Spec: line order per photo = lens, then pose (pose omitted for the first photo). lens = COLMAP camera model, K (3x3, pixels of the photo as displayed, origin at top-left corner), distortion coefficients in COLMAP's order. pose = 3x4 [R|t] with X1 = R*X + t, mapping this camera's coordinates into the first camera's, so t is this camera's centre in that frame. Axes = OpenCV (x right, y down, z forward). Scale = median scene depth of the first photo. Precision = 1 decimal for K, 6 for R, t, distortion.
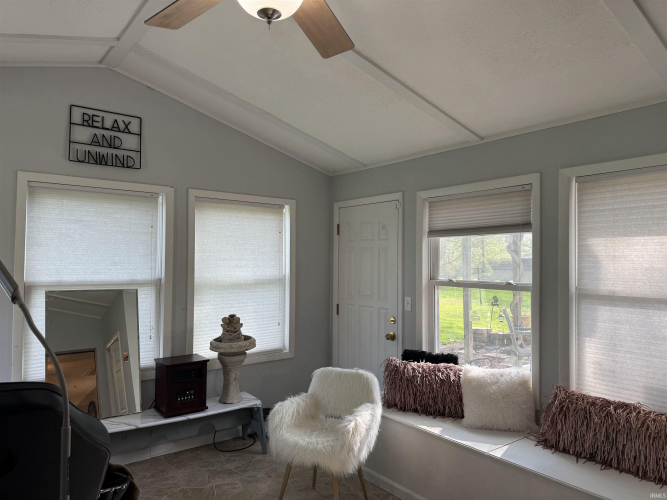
lens RADIAL K [[457.8, 0, 332.9], [0, 457.8, 247.5], [0, 0, 1]] dist [0.061516, -0.111433]
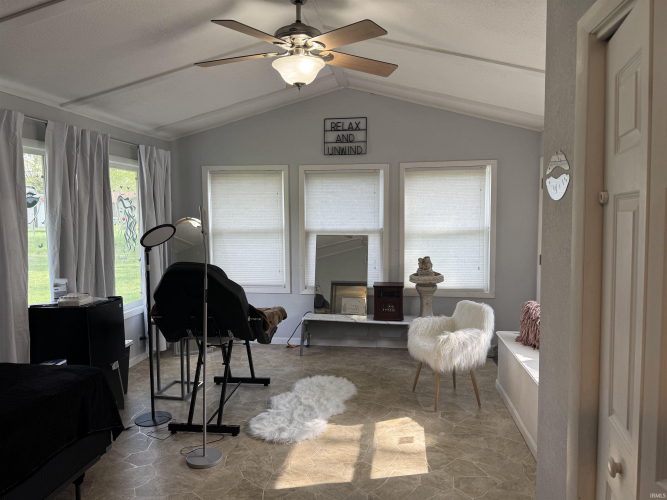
lens RADIAL K [[457.8, 0, 332.9], [0, 457.8, 247.5], [0, 0, 1]] dist [0.061516, -0.111433]
pose [[0.692877, 0.039360, -0.719981, 0.580762], [0.036012, 0.995374, 0.089072, -0.007054], [0.720156, -0.087643, 0.688254, -0.107679]]
